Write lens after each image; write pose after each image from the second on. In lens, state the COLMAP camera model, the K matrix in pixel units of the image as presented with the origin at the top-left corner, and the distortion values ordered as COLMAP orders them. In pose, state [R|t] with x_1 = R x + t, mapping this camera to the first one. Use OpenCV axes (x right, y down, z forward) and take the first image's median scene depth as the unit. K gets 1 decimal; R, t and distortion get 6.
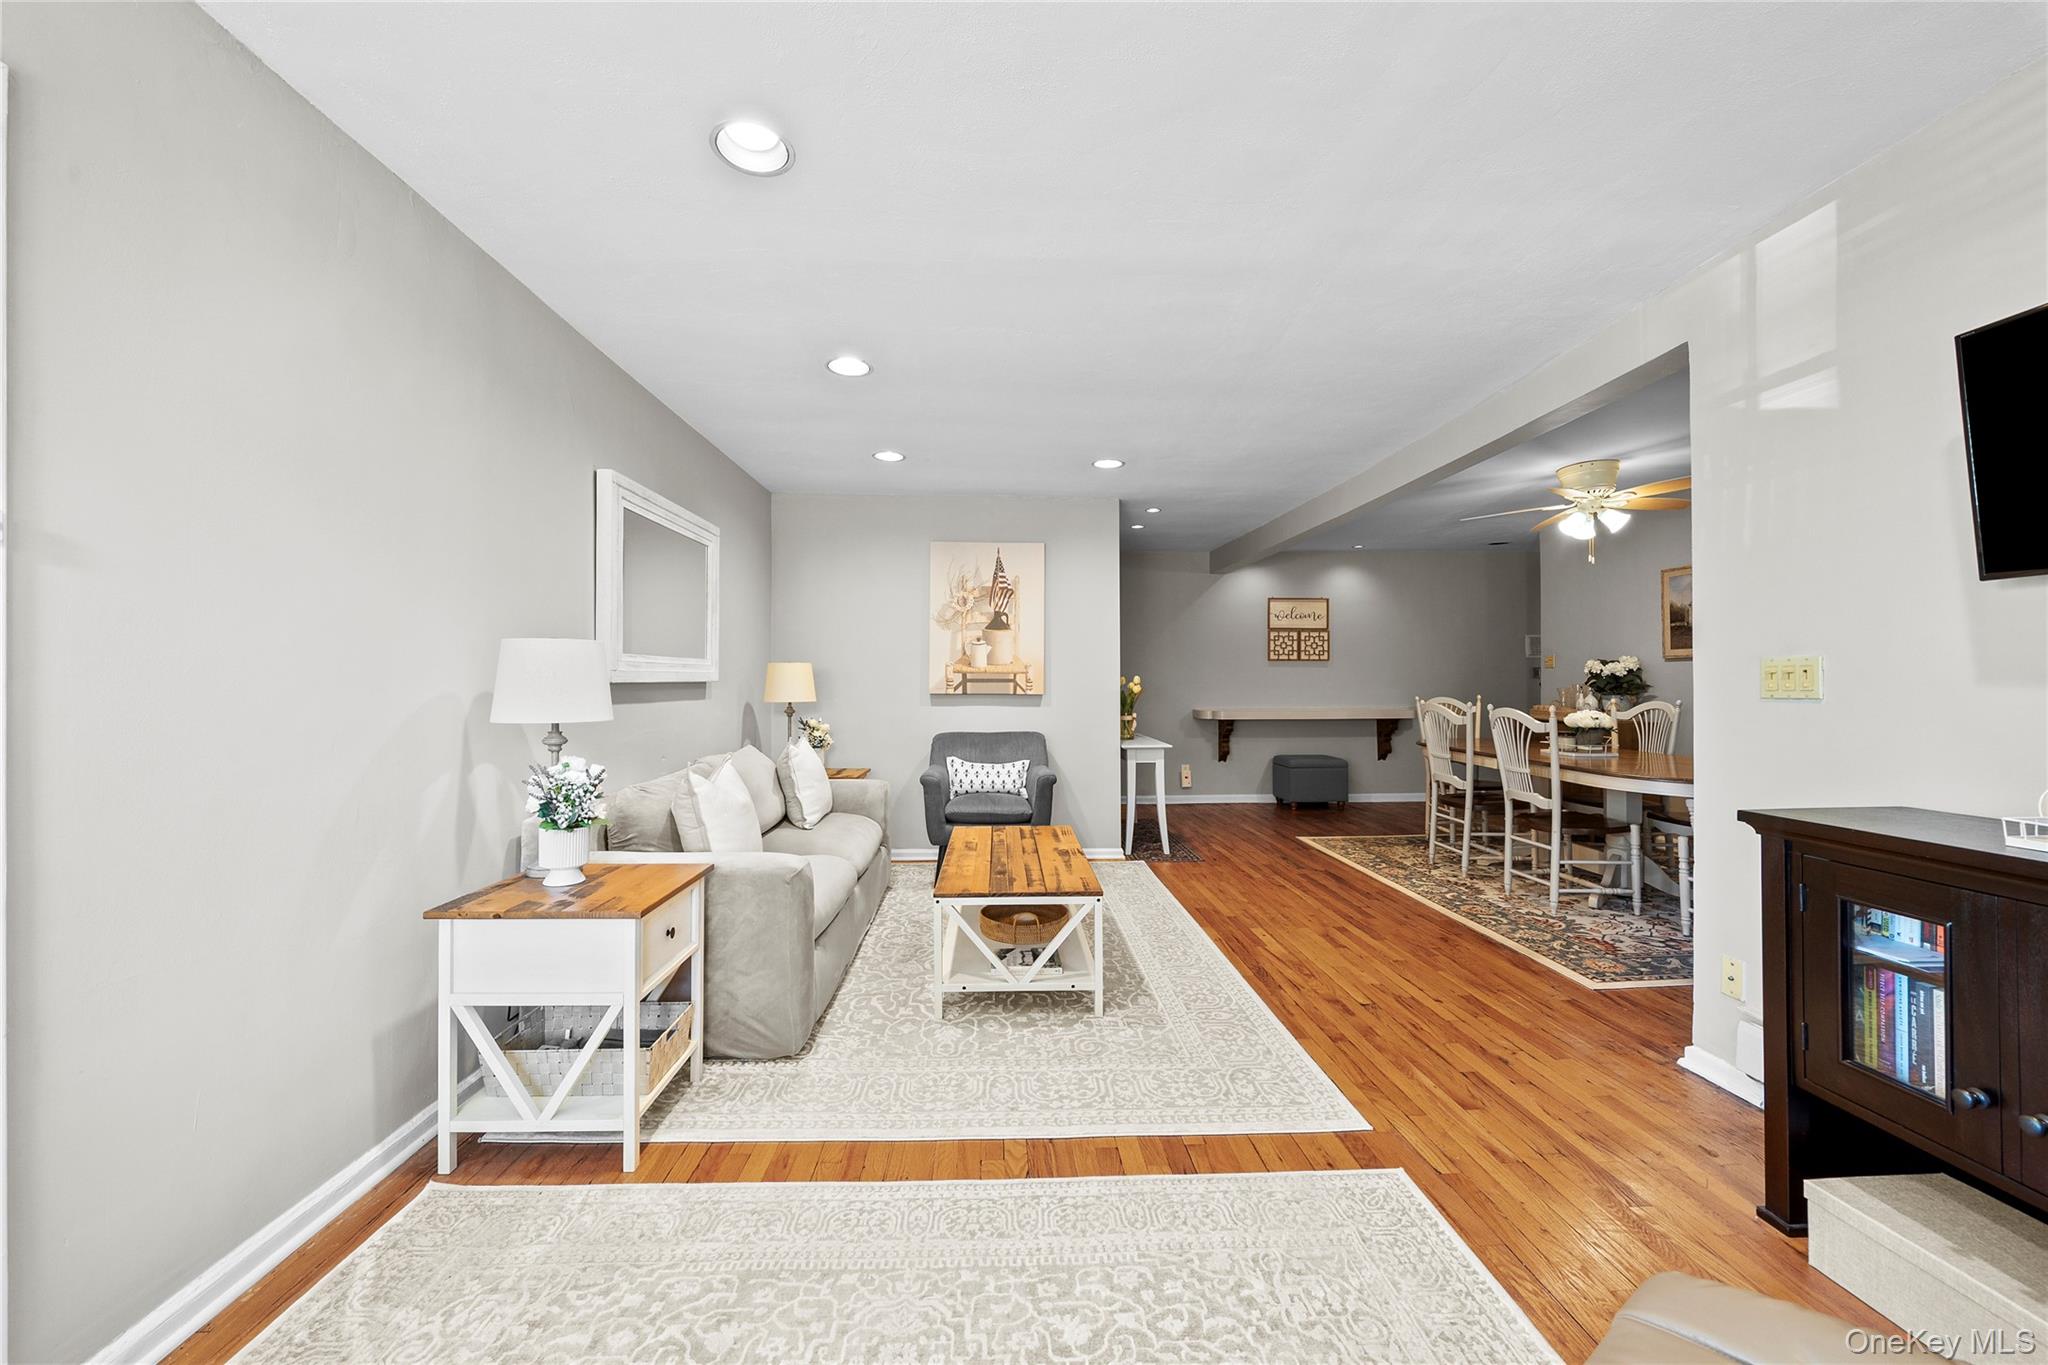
lens RADIAL K [[765.1, 0, 1021.0], [0, 765.1, 678.9], [0, 0, 1]] dist [-0.001938, -0.000128]
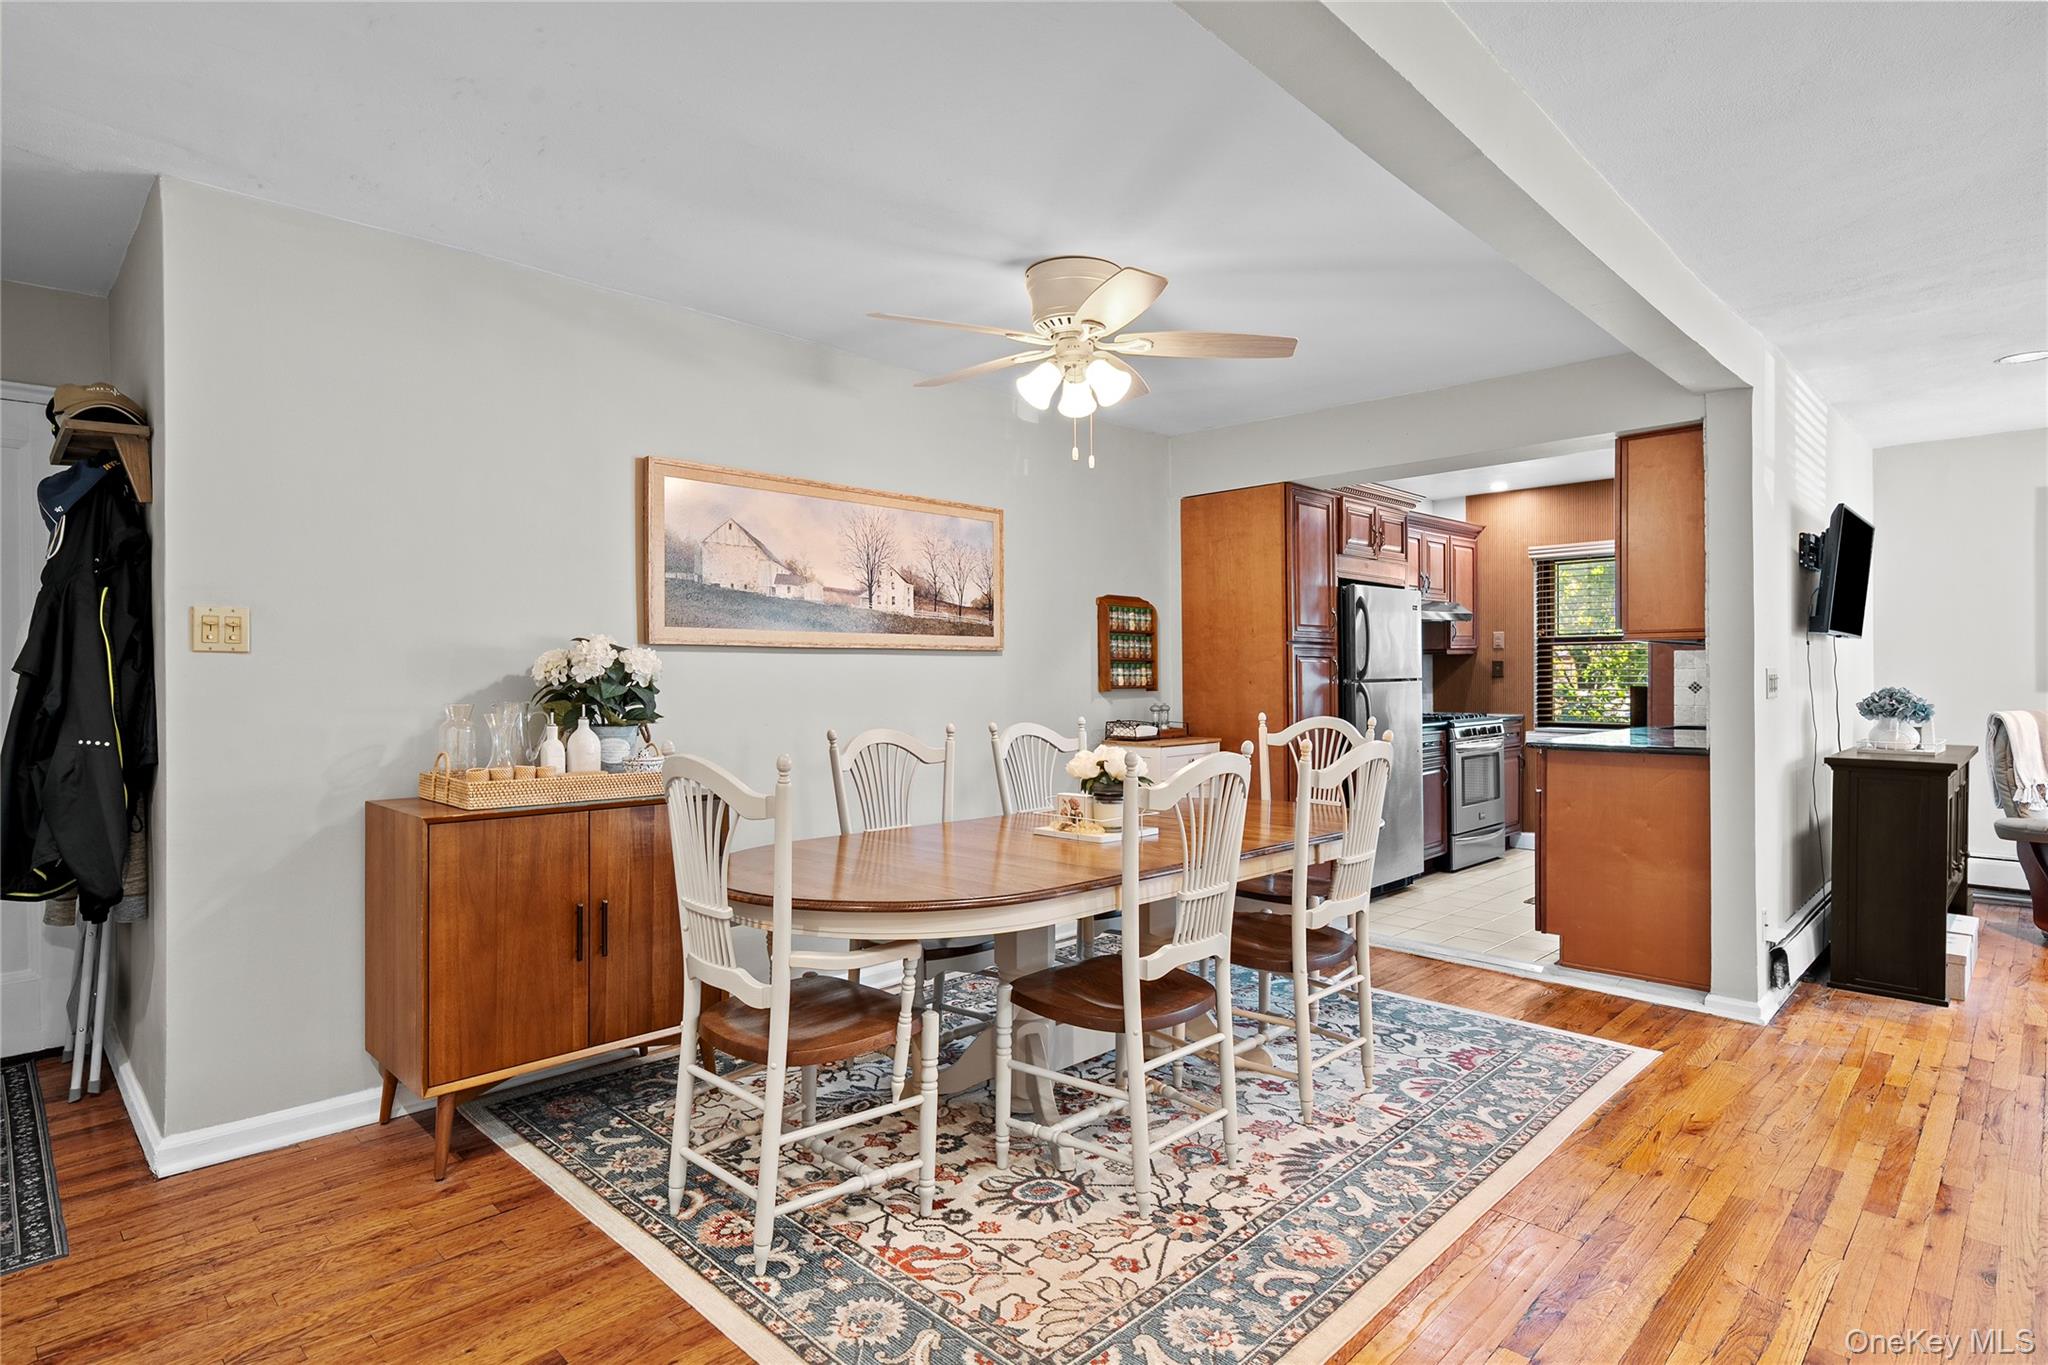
lens RADIAL K [[1052.2, 0, 1024.0], [0, 1052.2, 682.5], [0, 0, 1]] dist [-0.000091, 0.000142]
pose [[-0.681781, 0.002511, 0.731552, 0.277266], [0.003078, 0.999995, -0.000563, -0.002661], [-0.731550, 0.001868, -0.681785, 1.691273]]
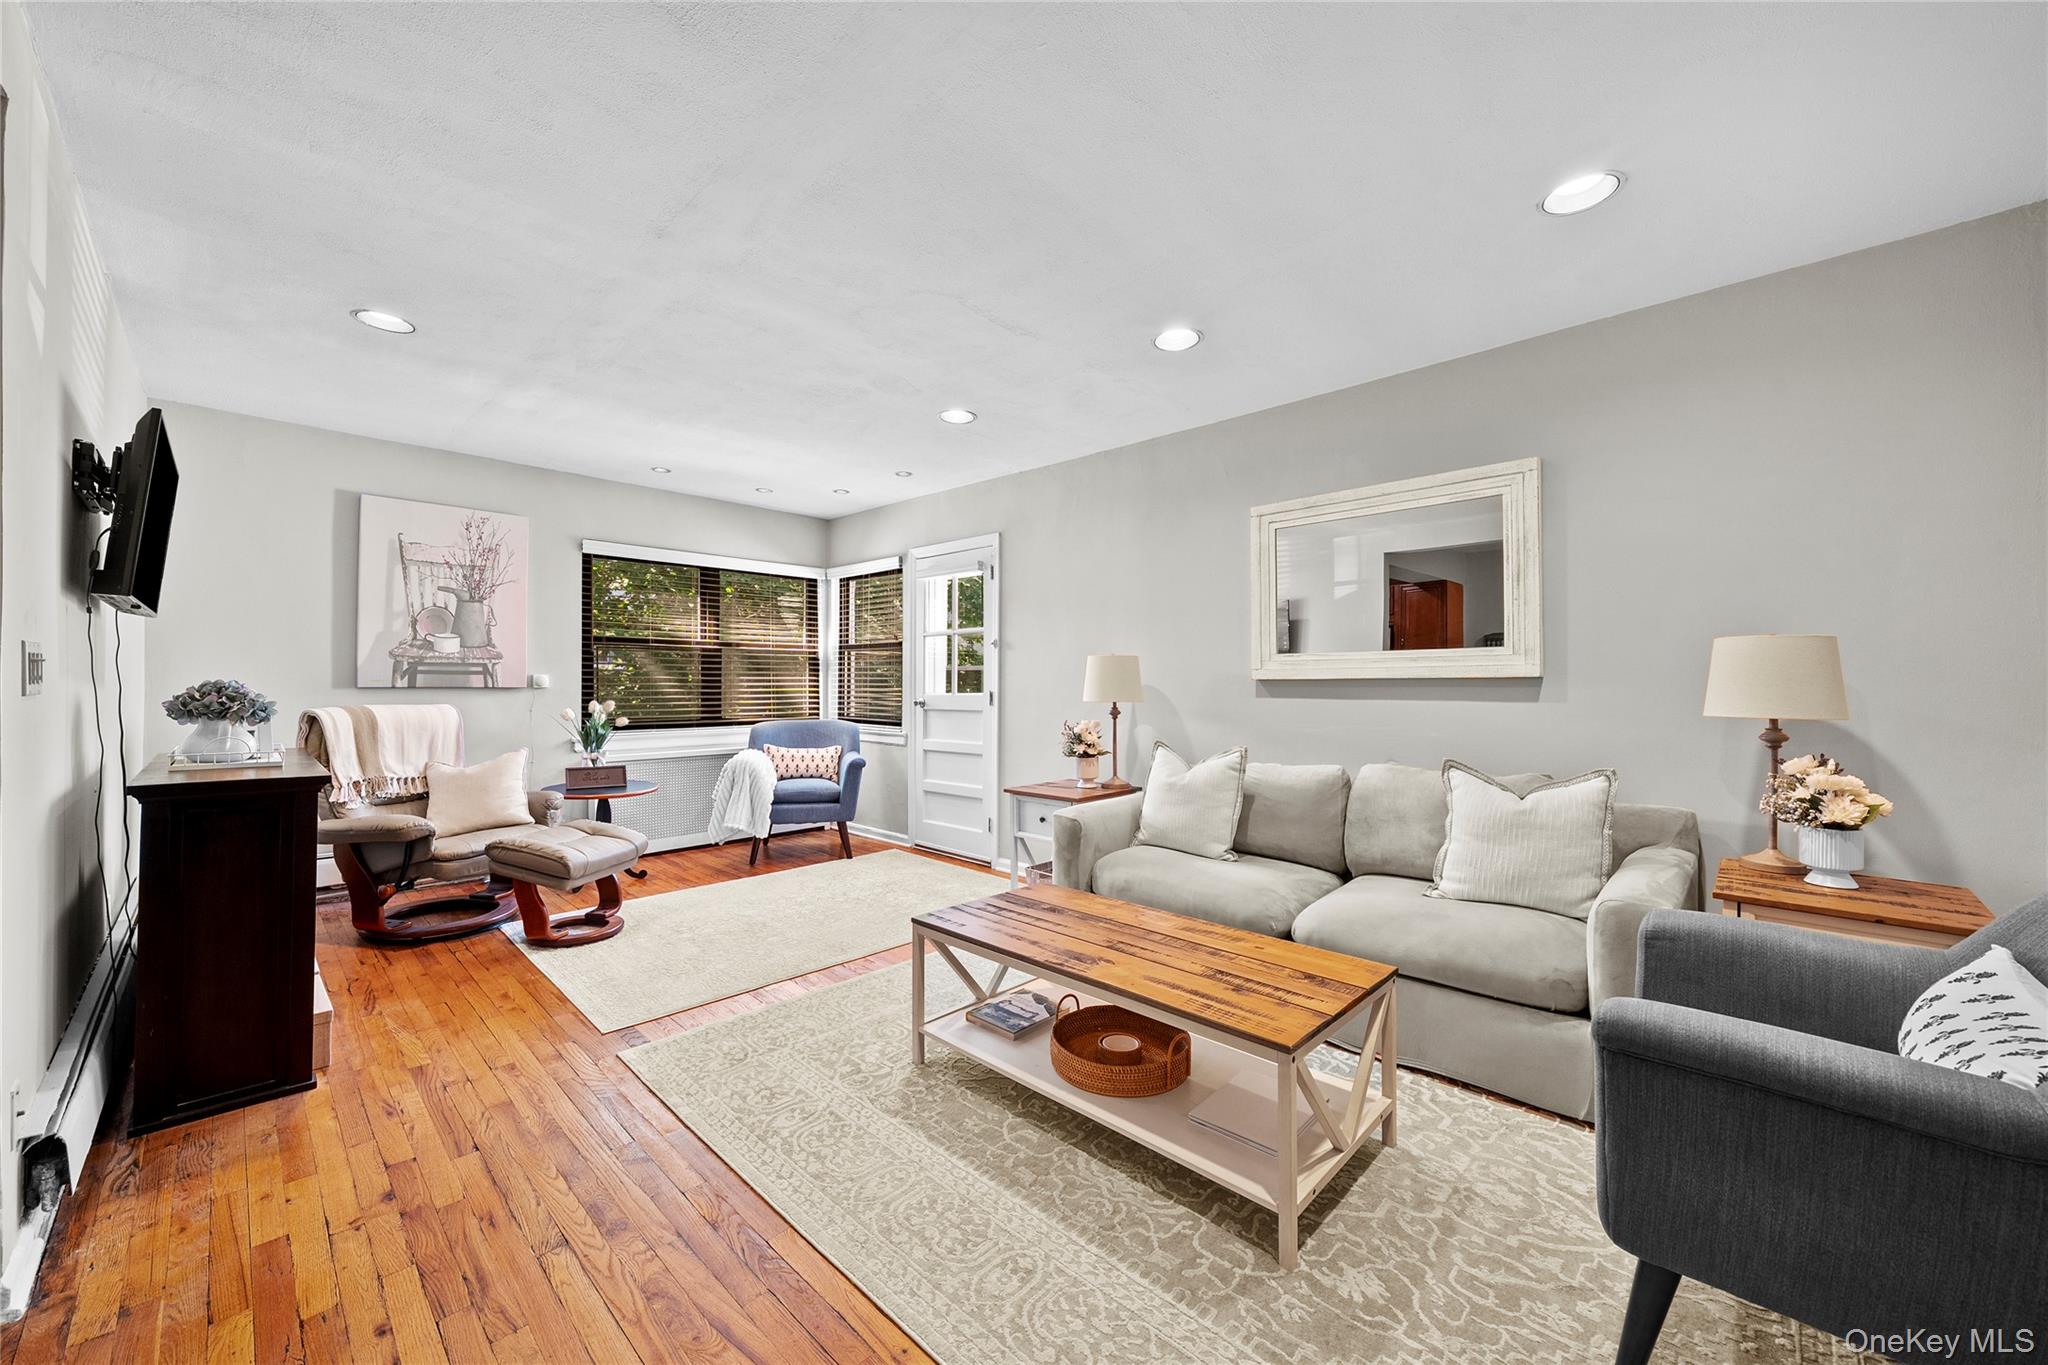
lens RADIAL K [[765.1, 0, 1021.0], [0, 765.1, 678.9], [0, 0, 1]] dist [-0.001938, -0.000128]
pose [[-0.723710, -0.004430, -0.690090, 0.419323], [0.001780, 0.999964, -0.008287, 0.009521], [0.690102, -0.007226, -0.723677, 1.162879]]
